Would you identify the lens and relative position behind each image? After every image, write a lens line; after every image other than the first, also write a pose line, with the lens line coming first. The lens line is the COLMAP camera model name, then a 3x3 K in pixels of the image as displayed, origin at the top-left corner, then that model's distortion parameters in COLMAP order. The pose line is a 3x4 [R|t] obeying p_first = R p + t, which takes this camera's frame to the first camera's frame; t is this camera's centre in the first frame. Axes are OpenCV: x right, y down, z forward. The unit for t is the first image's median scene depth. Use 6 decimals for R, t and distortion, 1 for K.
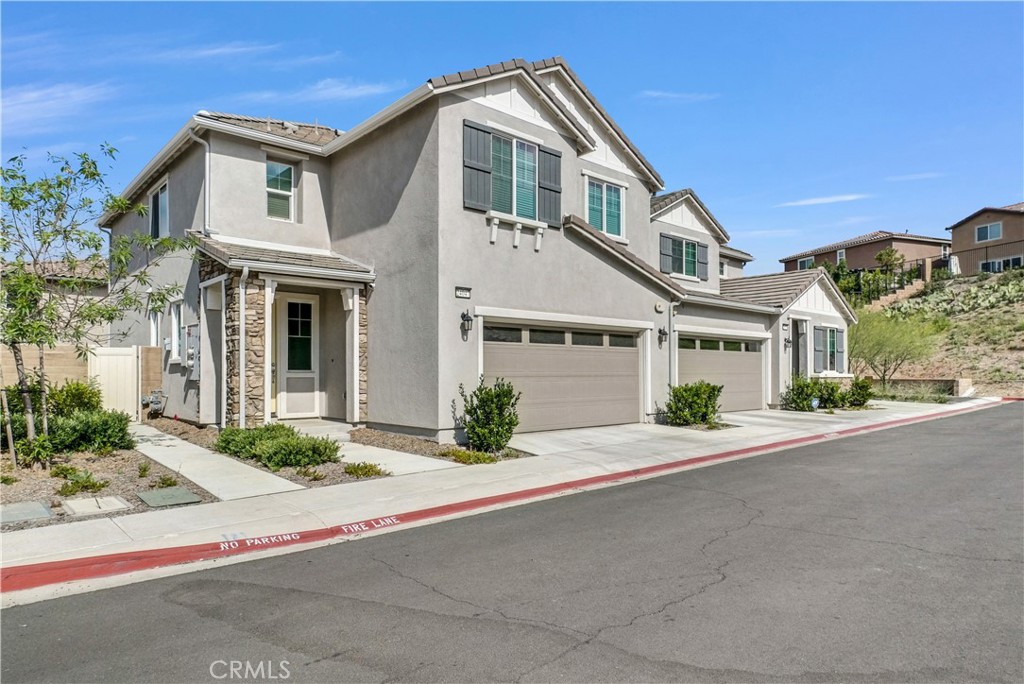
lens RADIAL K [[416.7, 0, 512.0], [0, 416.7, 342.0], [0, 0, 1]] dist [-0.002072, -0.000079]
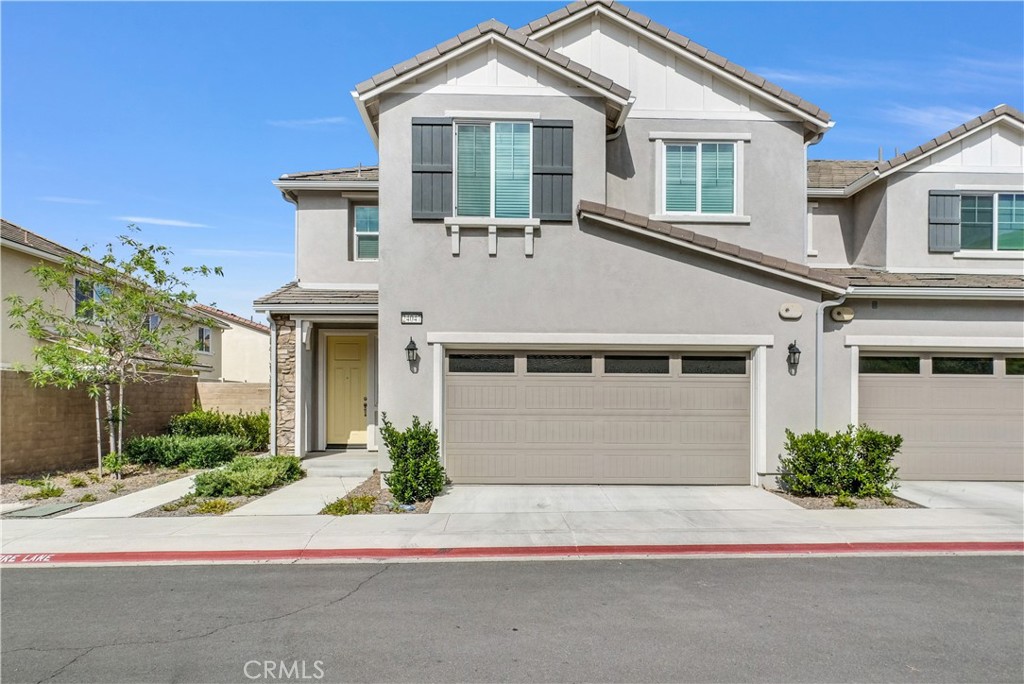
lens RADIAL K [[467.5, 0, 510.9], [0, 467.5, 378.5], [0, 0, 1]] dist [0.001514, 0.000221]
pose [[0.872489, -0.020112, -0.488219, 0.450411], [0.026773, 0.999619, 0.006667, 0.006360], [0.487899, -0.018888, 0.872696, 0.202257]]
